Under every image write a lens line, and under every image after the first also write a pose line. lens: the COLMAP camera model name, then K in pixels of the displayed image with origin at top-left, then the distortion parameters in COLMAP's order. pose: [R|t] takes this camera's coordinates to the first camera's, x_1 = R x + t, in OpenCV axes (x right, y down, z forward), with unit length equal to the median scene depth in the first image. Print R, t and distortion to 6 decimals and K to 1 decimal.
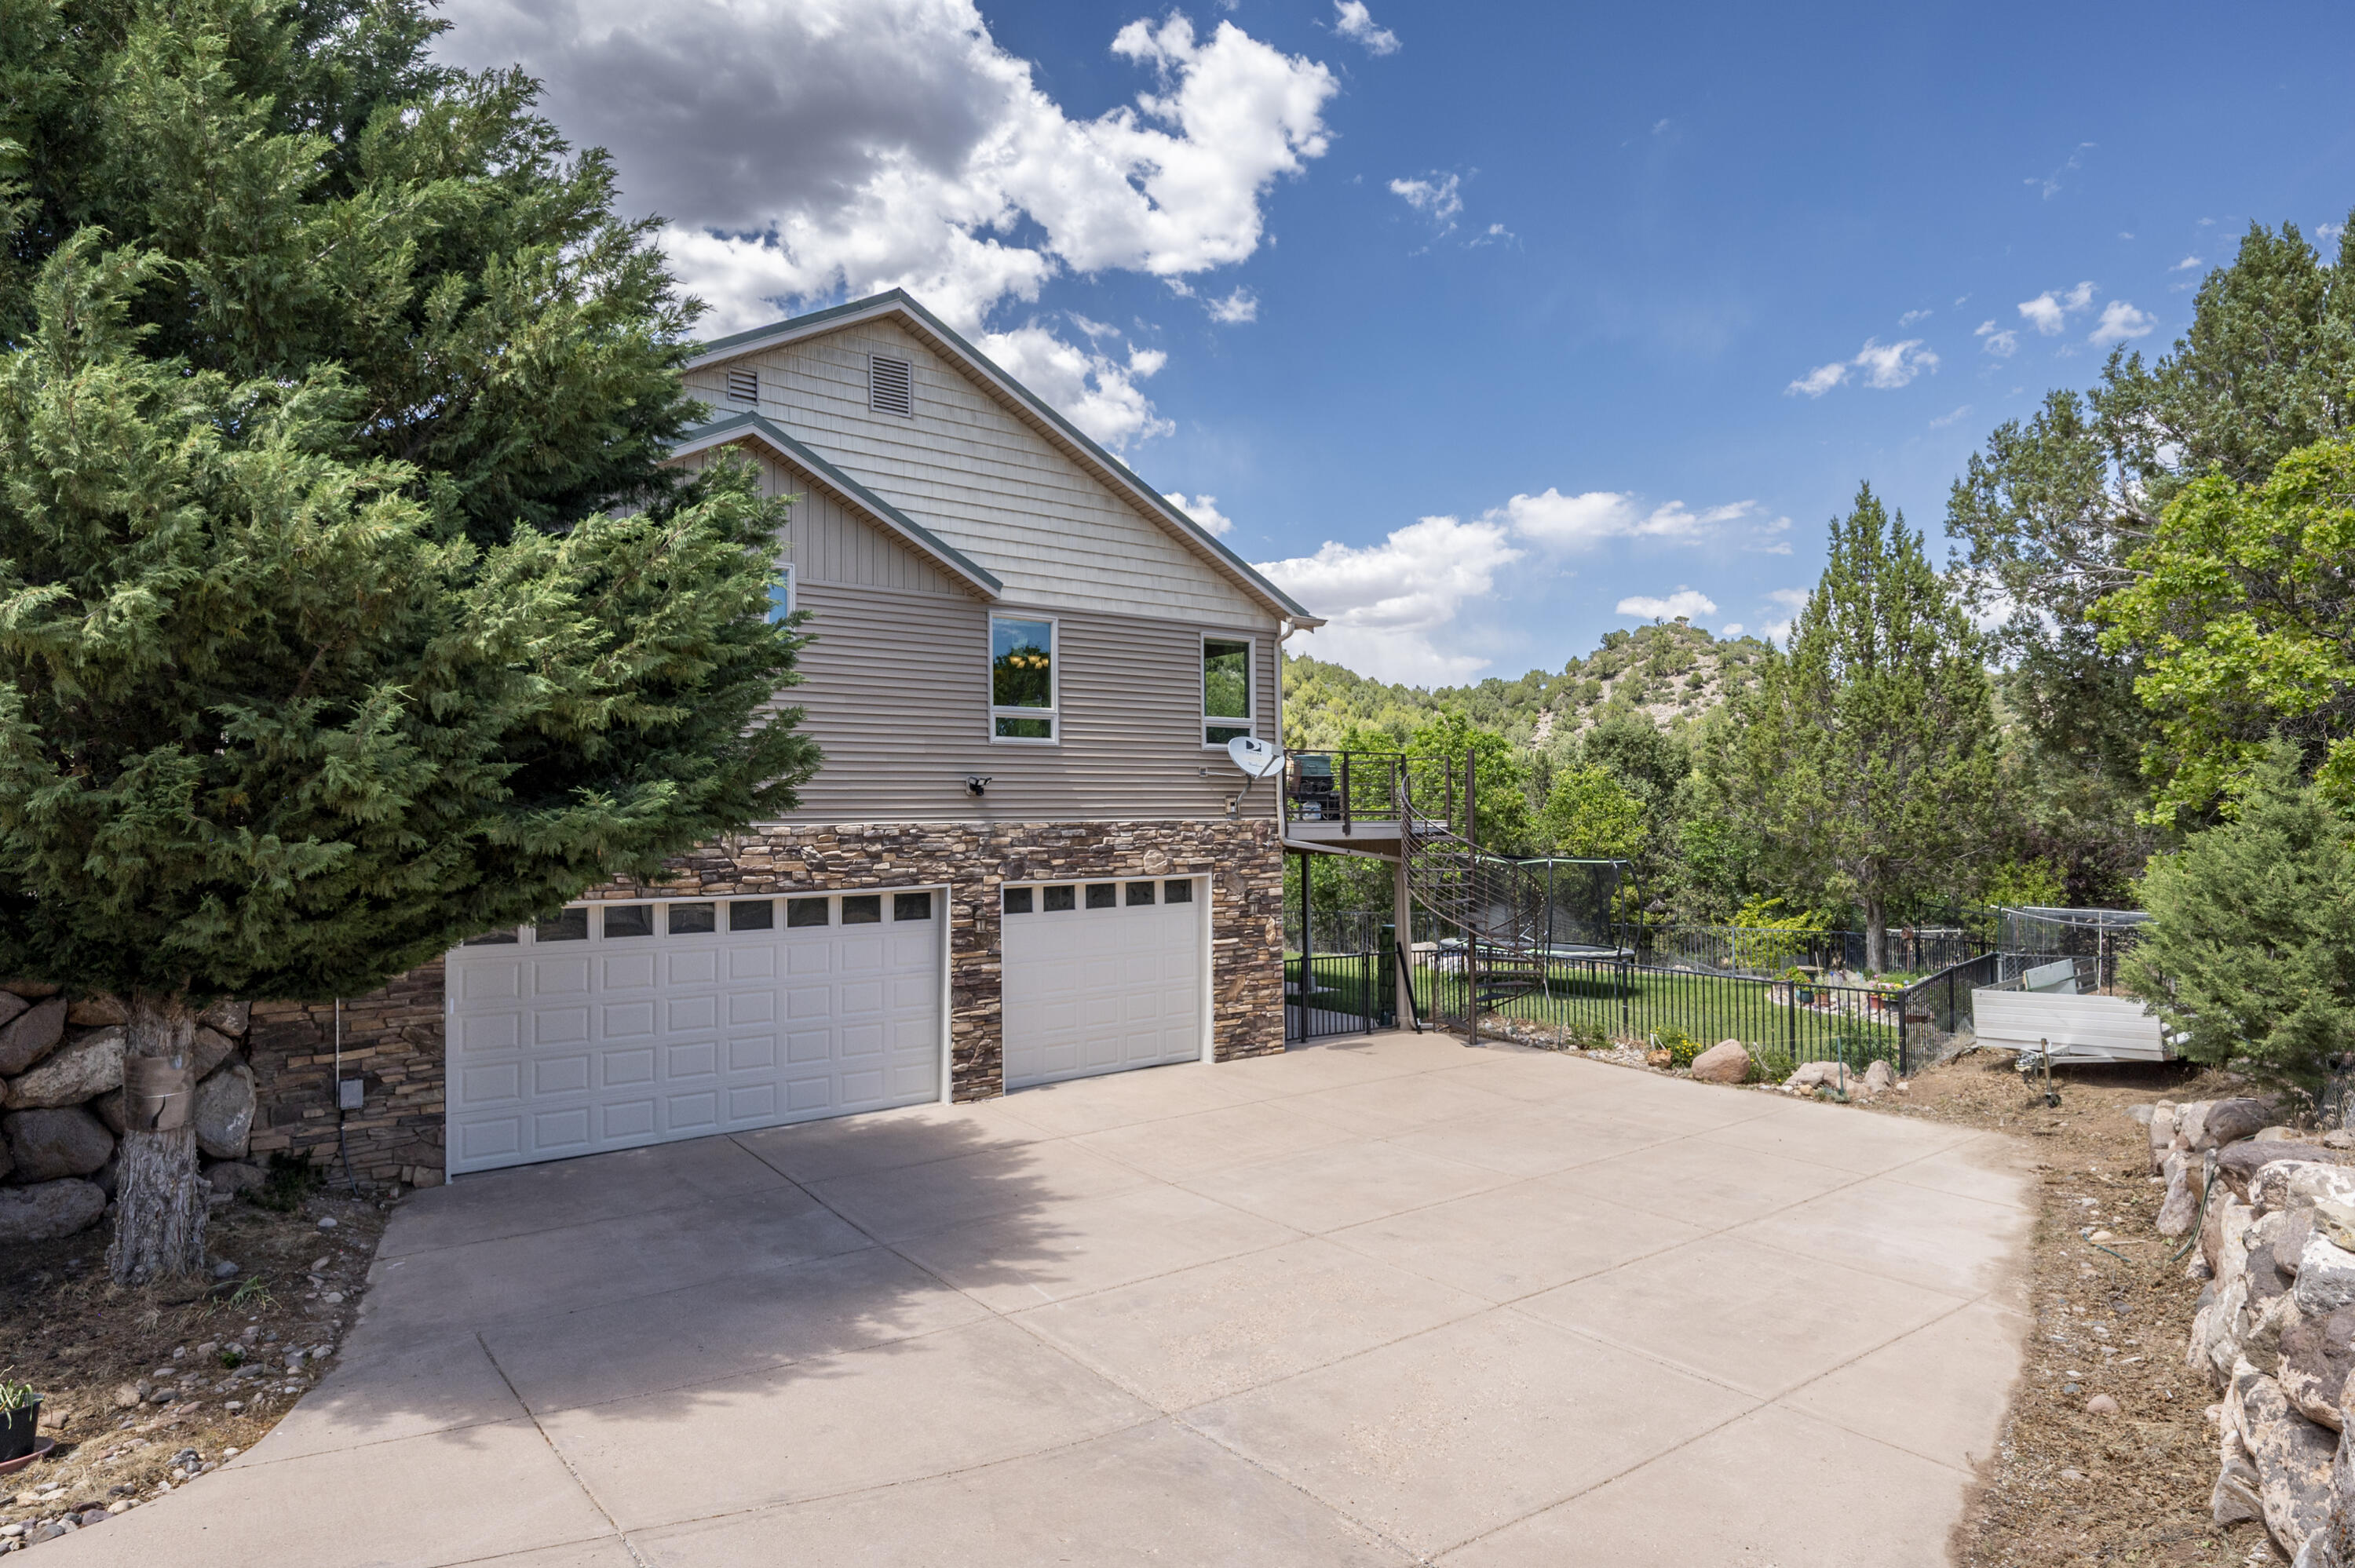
lens RADIAL K [[1222.4, 0, 1169.3], [0, 1222.4, 778.1], [0, 0, 1]] dist [0.017478, 0.000337]
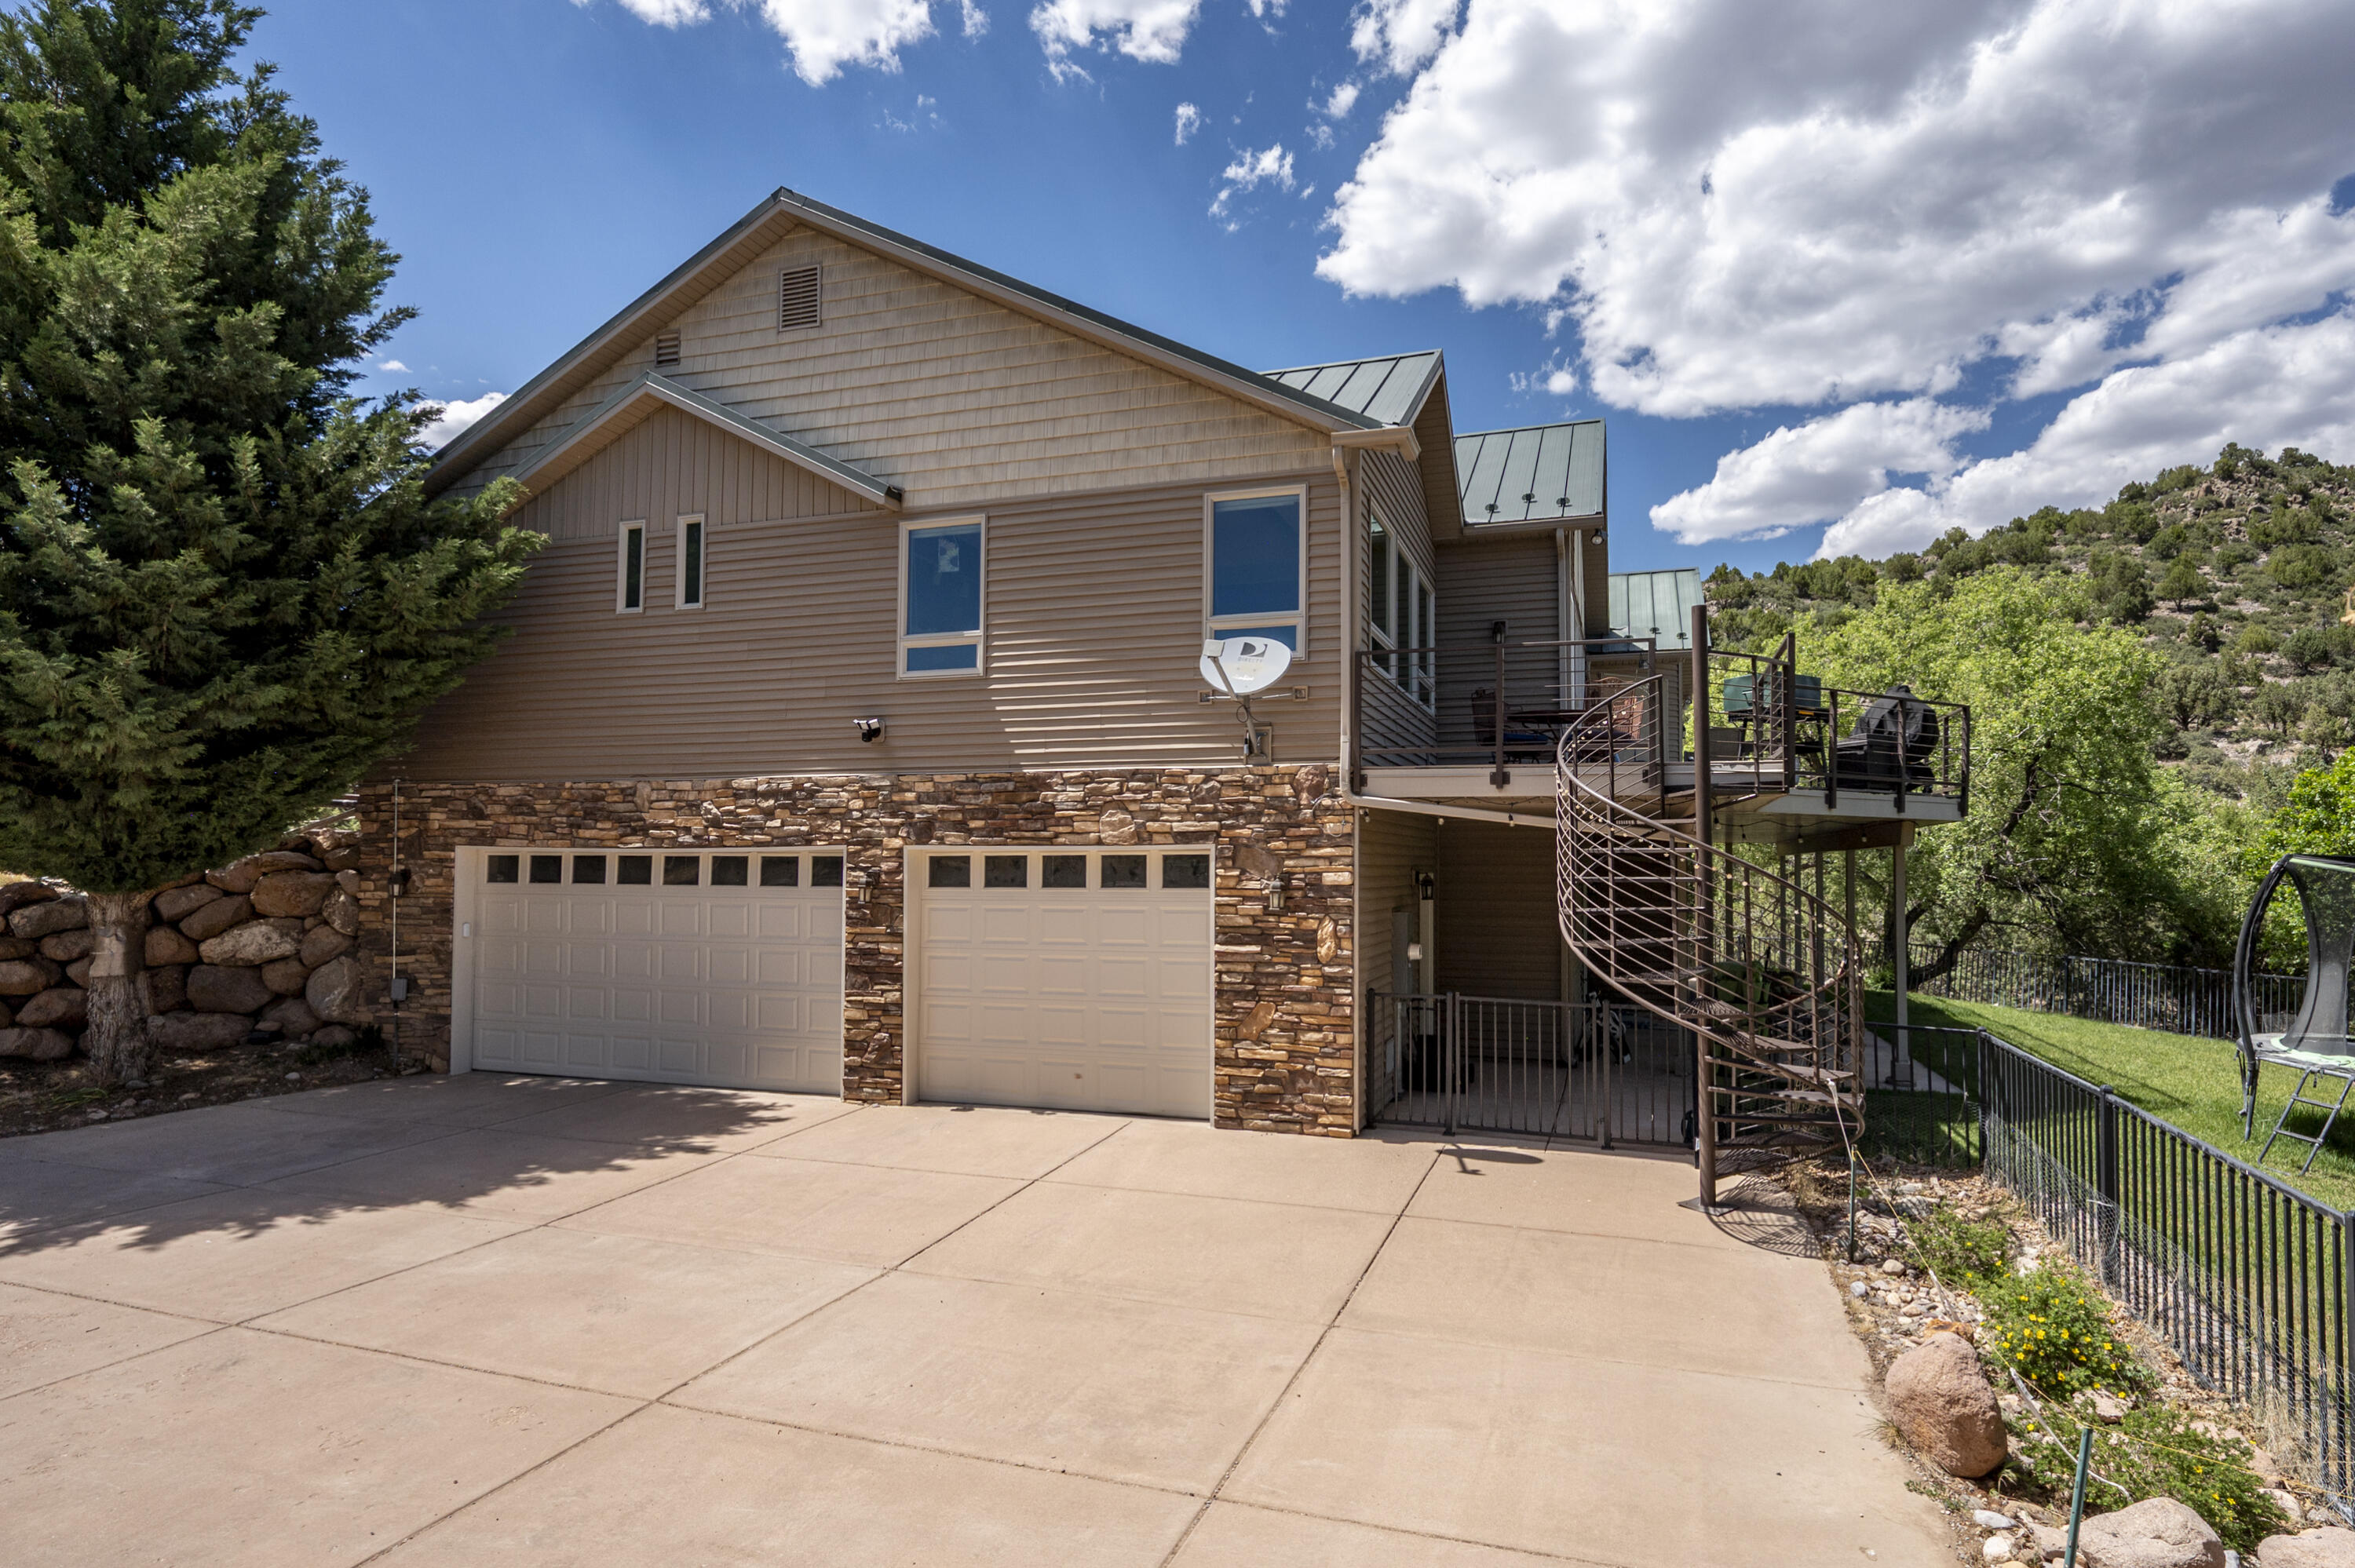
lens RADIAL K [[1176.7, 0, 1174.6], [0, 1176.7, 808.3], [0, 0, 1]] dist [0.017089, 0.000675]
pose [[0.600182, -0.024326, -0.799493, 0.611336], [0.019876, 0.999682, -0.015496, 0.075340], [0.799616, -0.006590, 0.600475, 0.668690]]
